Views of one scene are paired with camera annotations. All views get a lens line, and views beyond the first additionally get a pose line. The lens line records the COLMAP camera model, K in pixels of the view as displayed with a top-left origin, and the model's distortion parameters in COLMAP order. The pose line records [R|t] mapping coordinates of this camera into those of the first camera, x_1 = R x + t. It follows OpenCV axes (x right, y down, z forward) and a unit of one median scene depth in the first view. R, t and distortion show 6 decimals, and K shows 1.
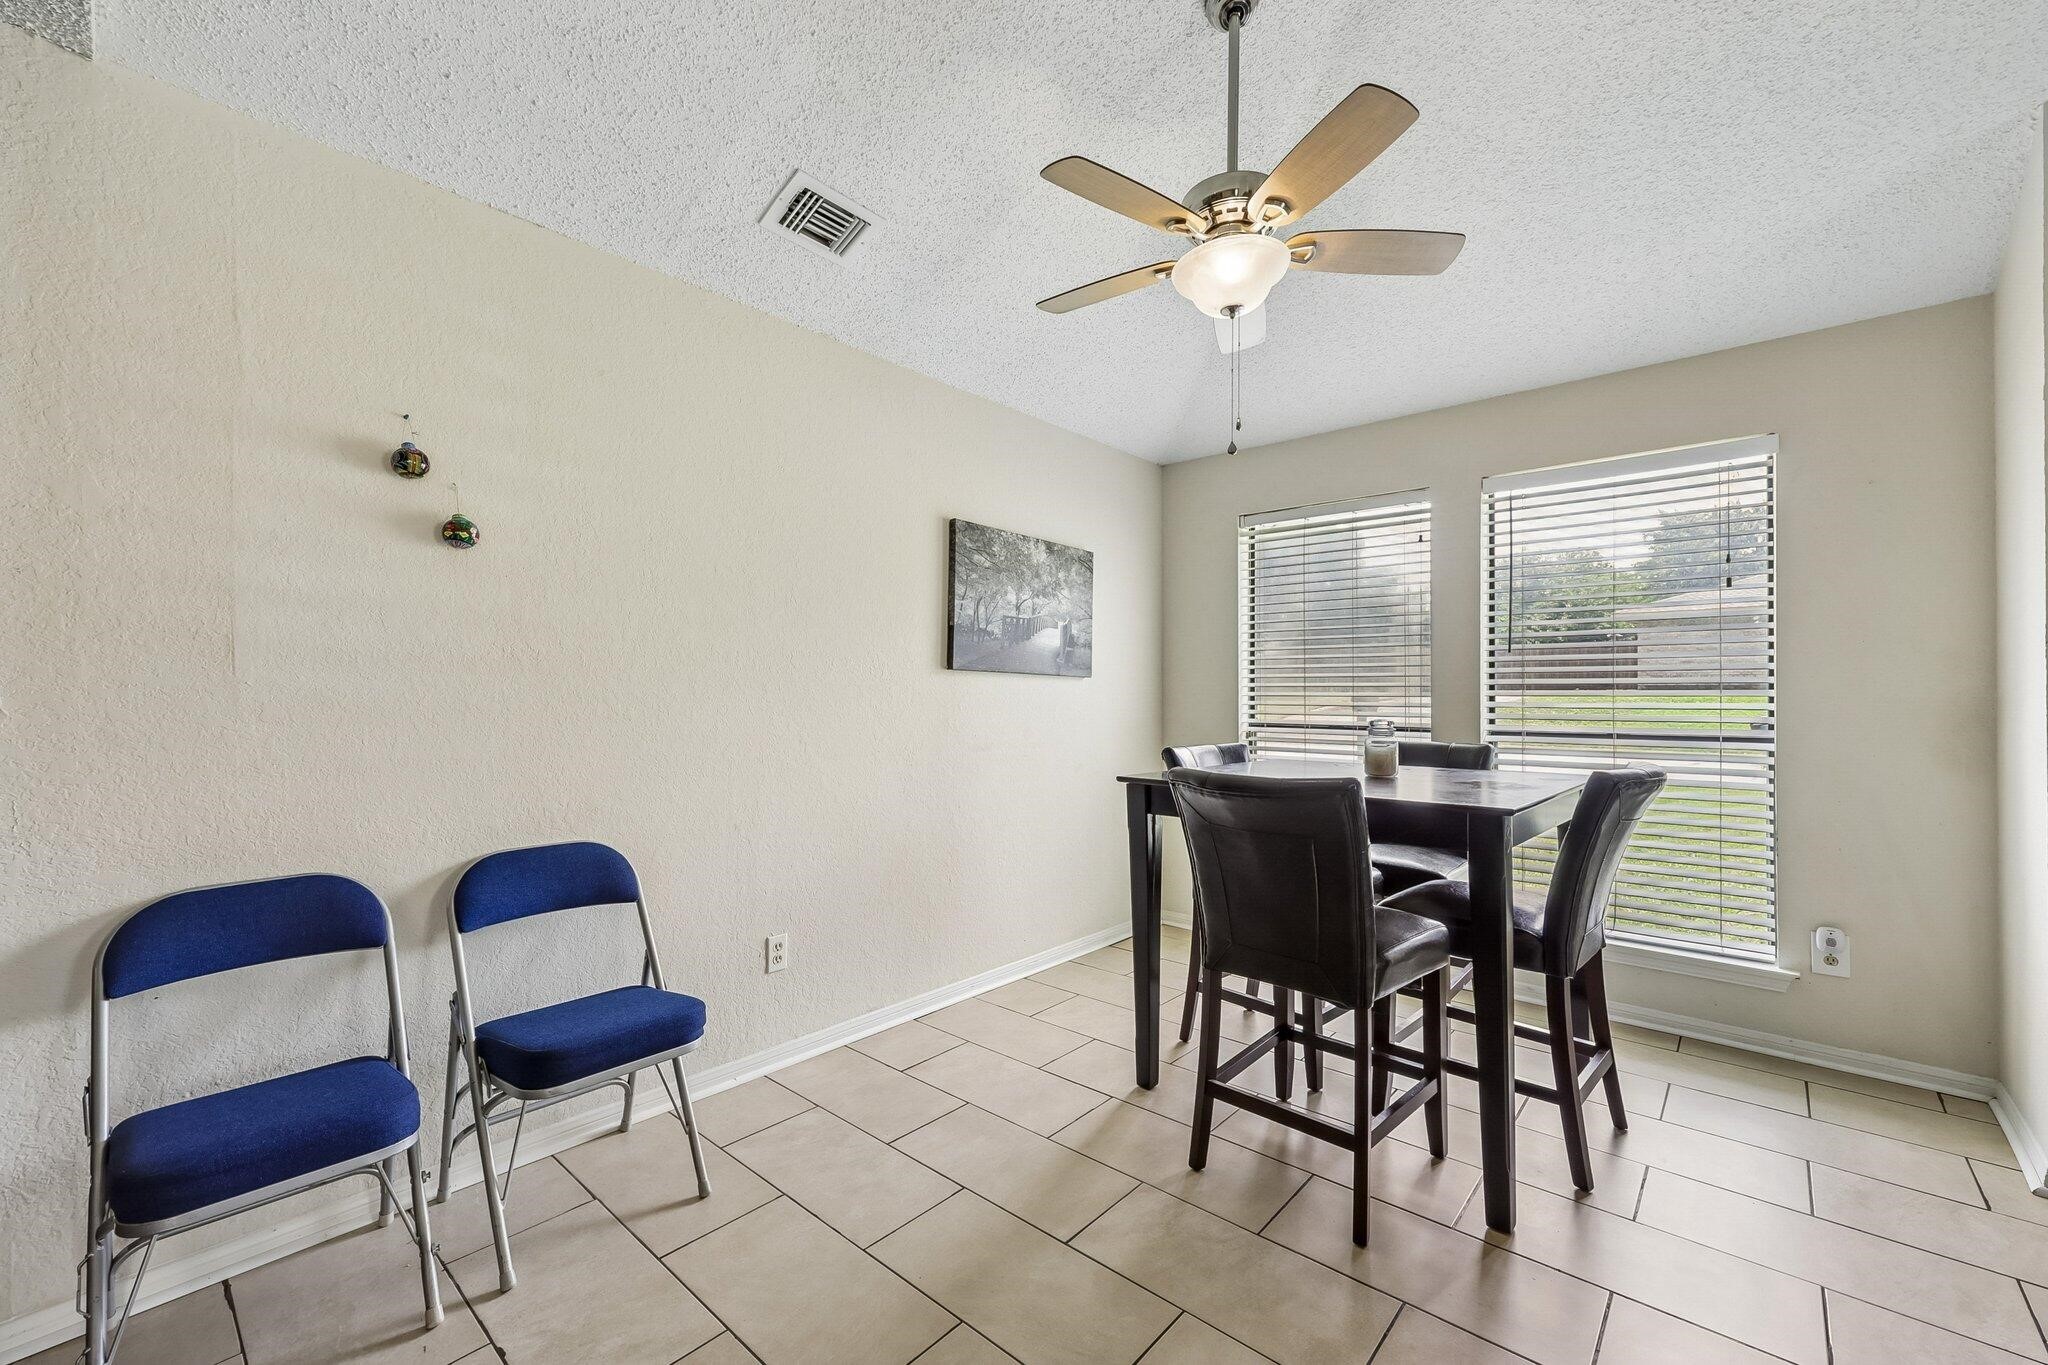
lens RADIAL K [[835.4, 0, 1031.1], [0, 835.4, 692.8], [0, 0, 1]] dist [0.001709, 0.000044]
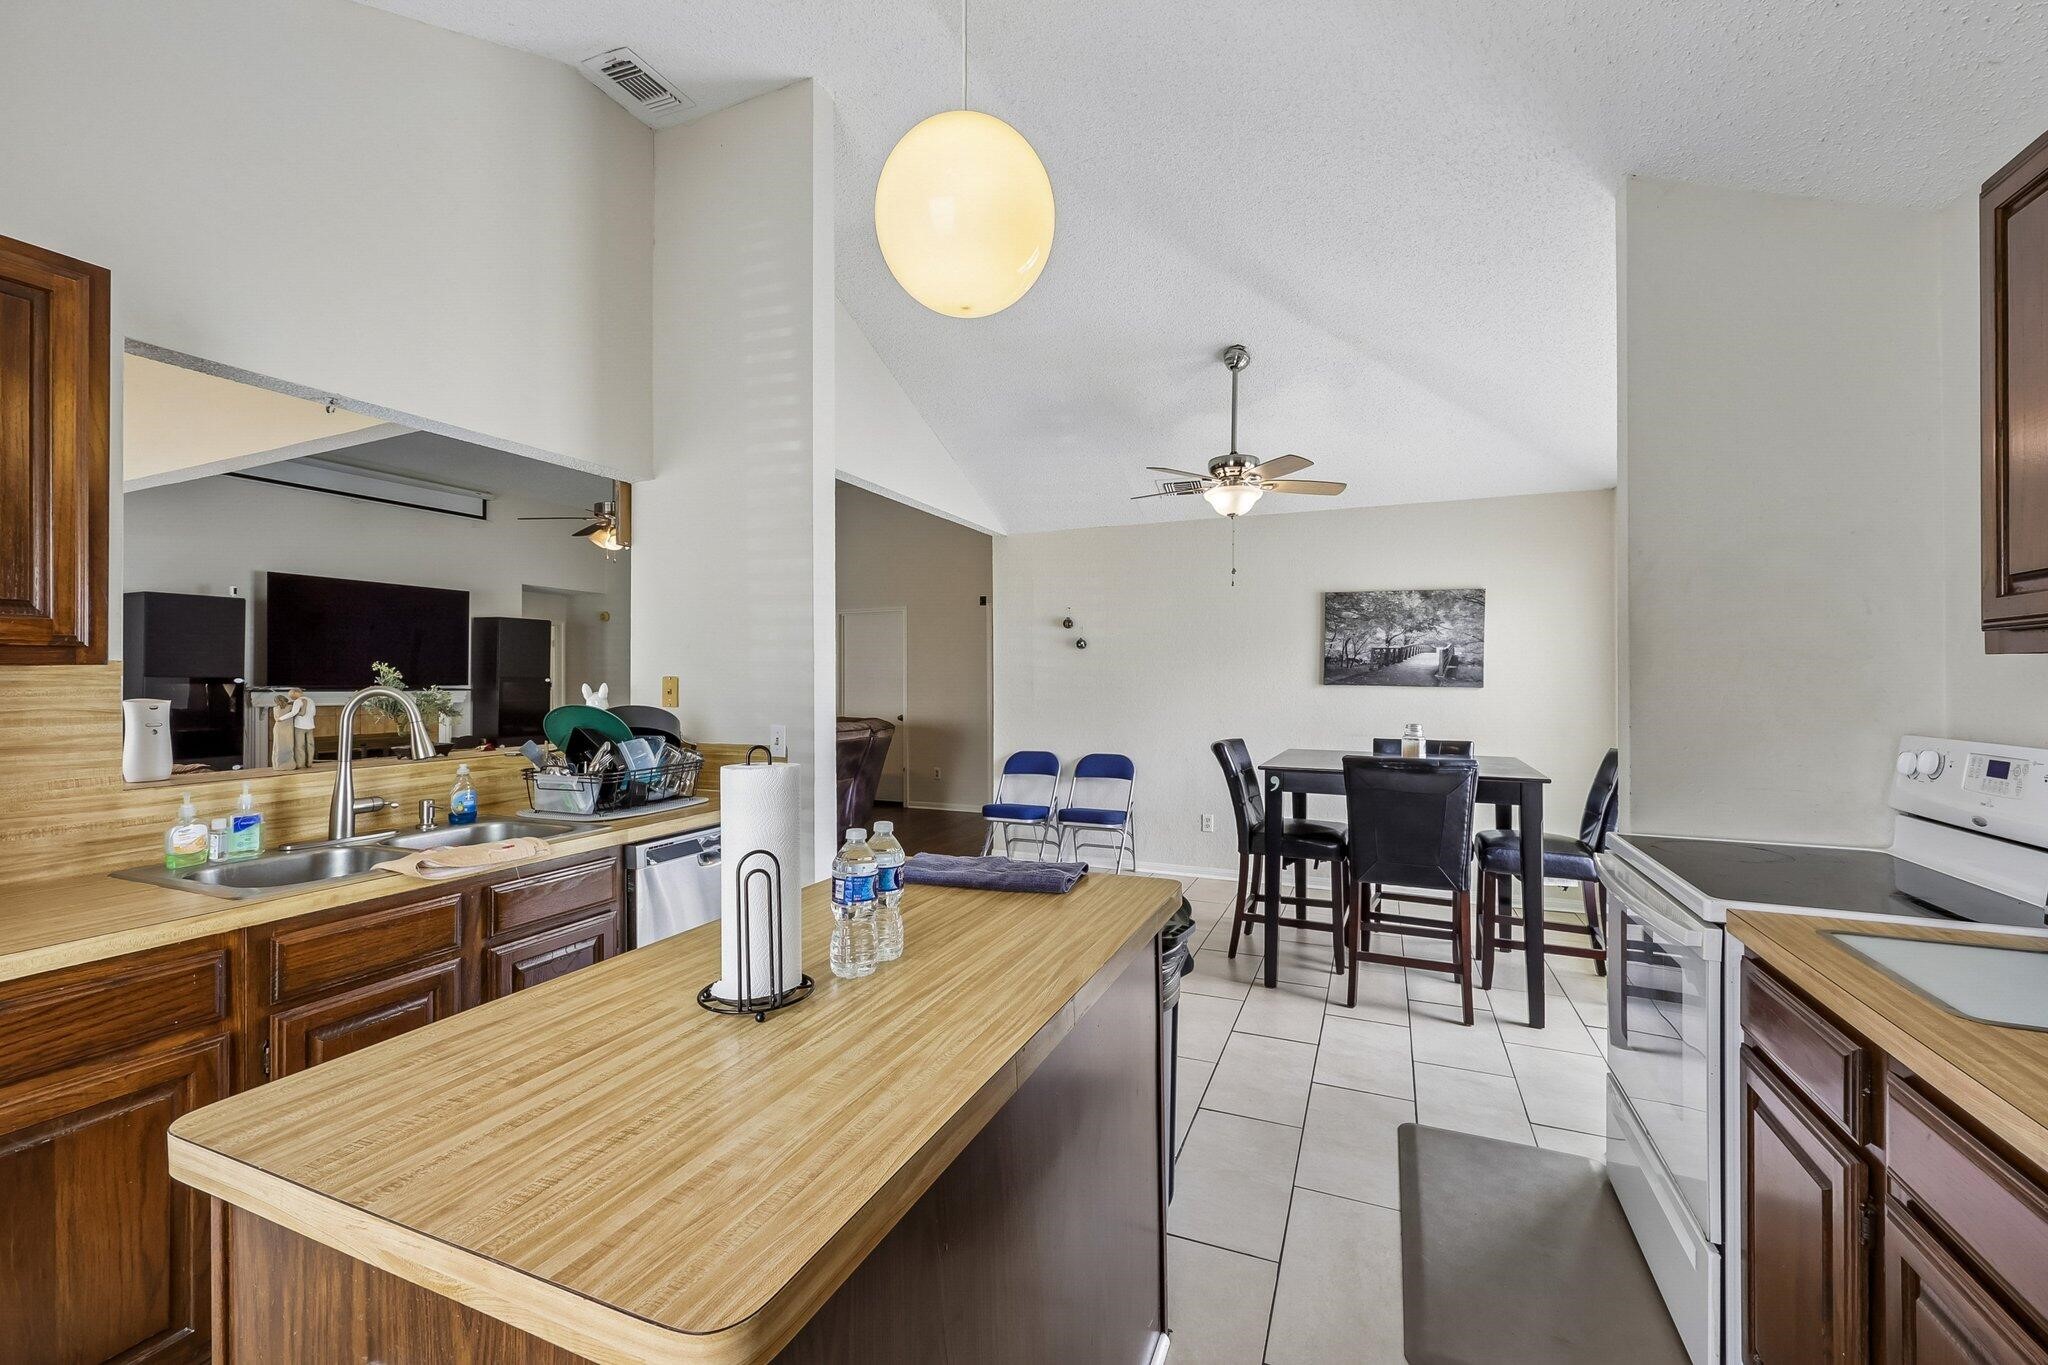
lens RADIAL K [[831.8, 0, 1024.0], [0, 831.8, 682.5], [0, 0, 1]] dist [0.002027, 0.000061]
pose [[0.312533, -0.001222, -0.949906, 1.156937], [0.001970, 0.999998, -0.000638, -0.029652], [0.949905, -0.001672, 0.312535, -0.063572]]
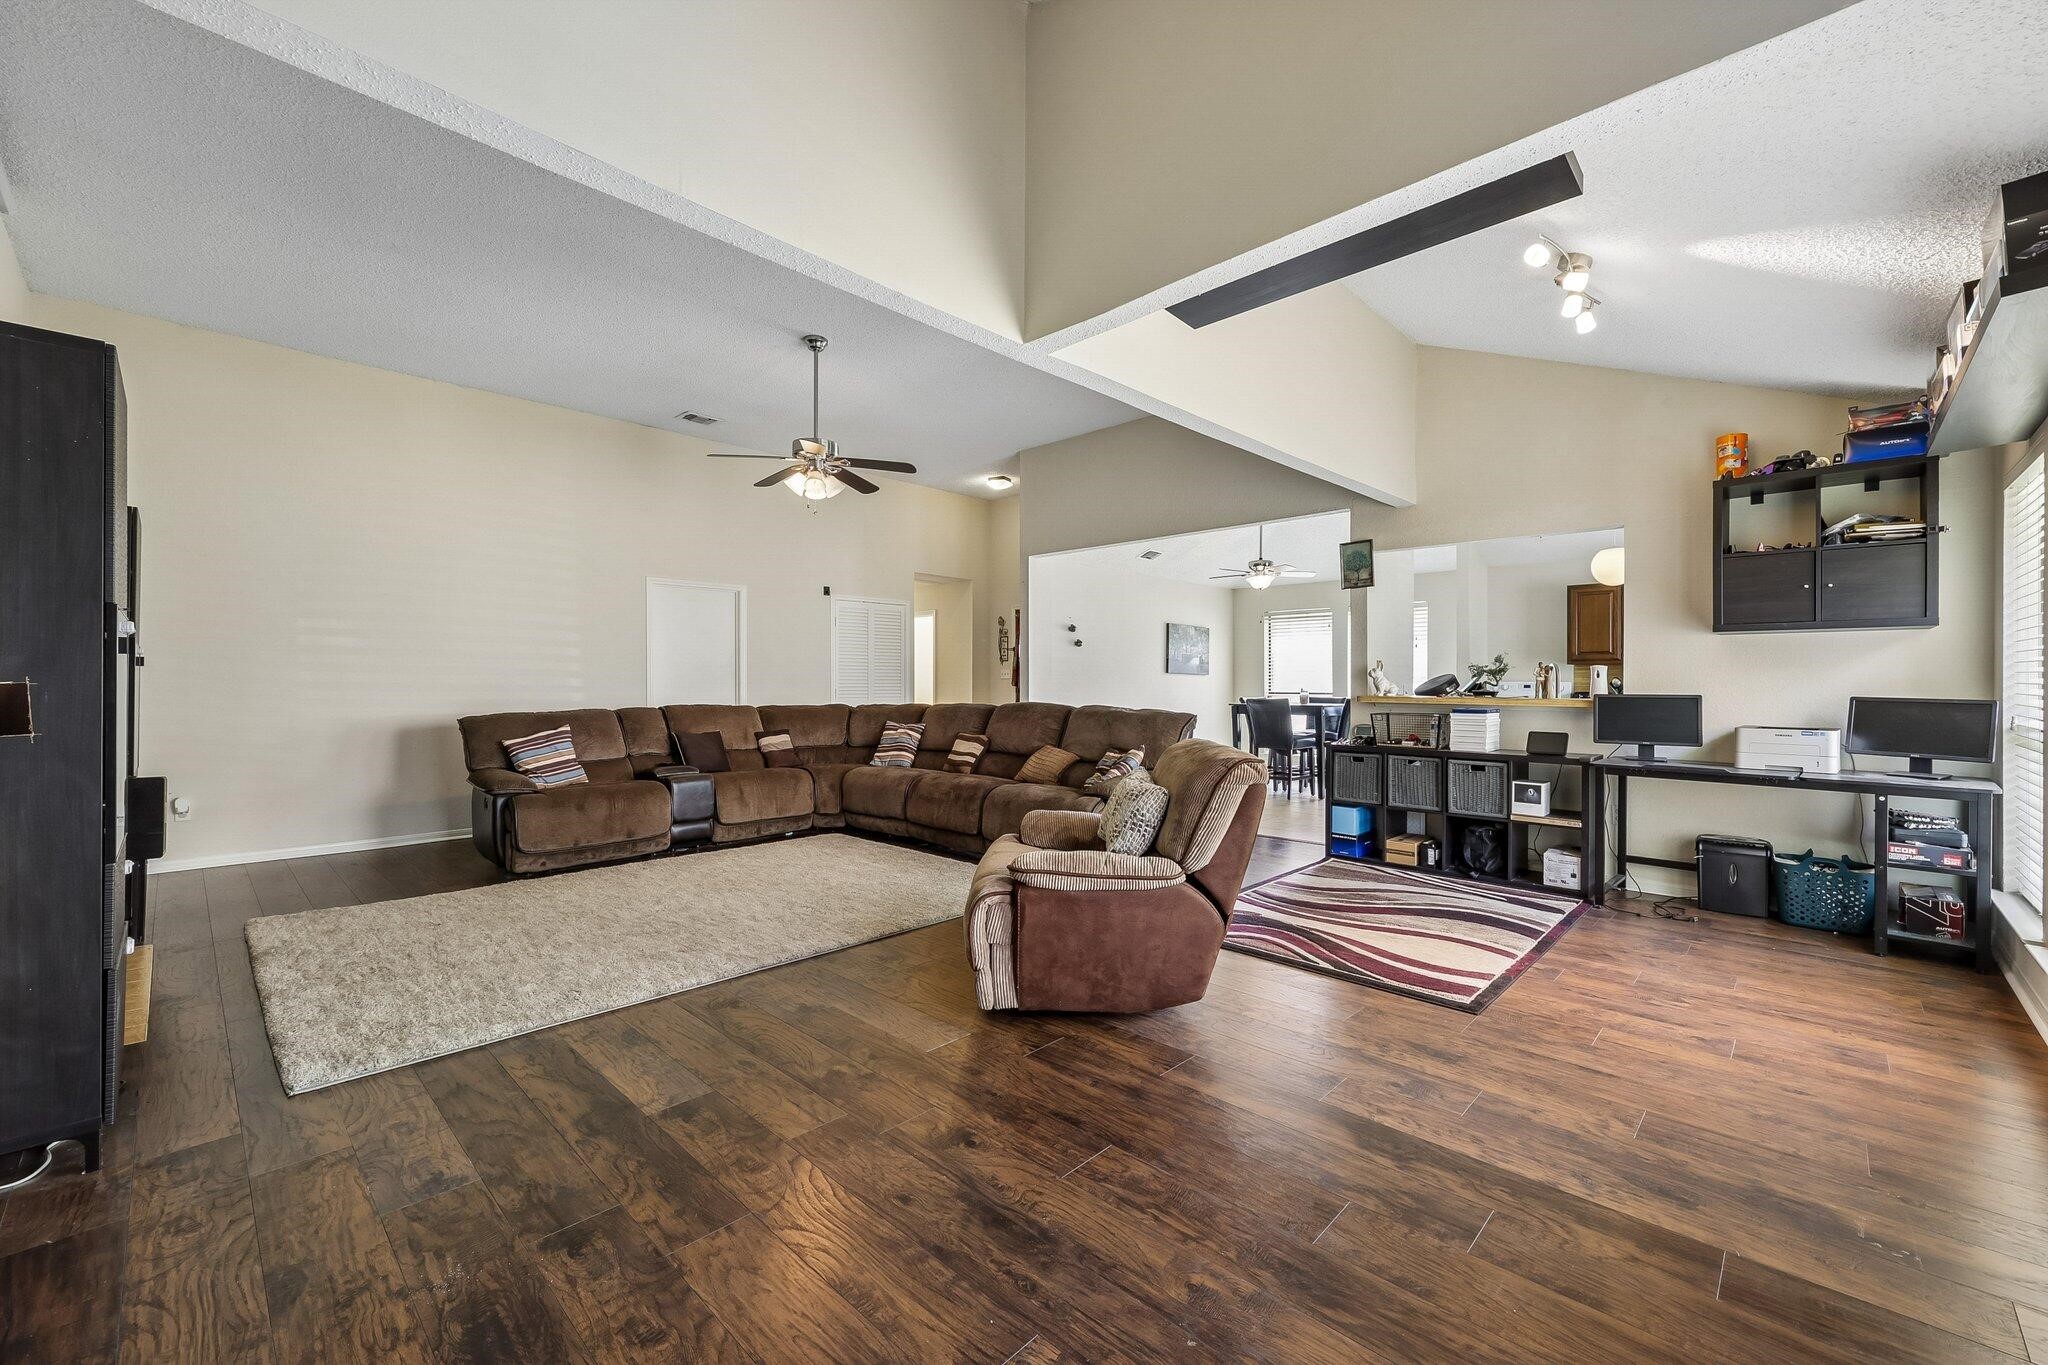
lens RADIAL K [[831.8, 0, 1024.0], [0, 831.8, 682.5], [0, 0, 1]] dist [0.002027, 0.000061]
pose [[0.998458, 0.002769, -0.055437, -0.410584], [-0.002665, 0.999995, 0.001944, 0.002481], [0.055442, -0.001794, 0.998460, -1.876907]]
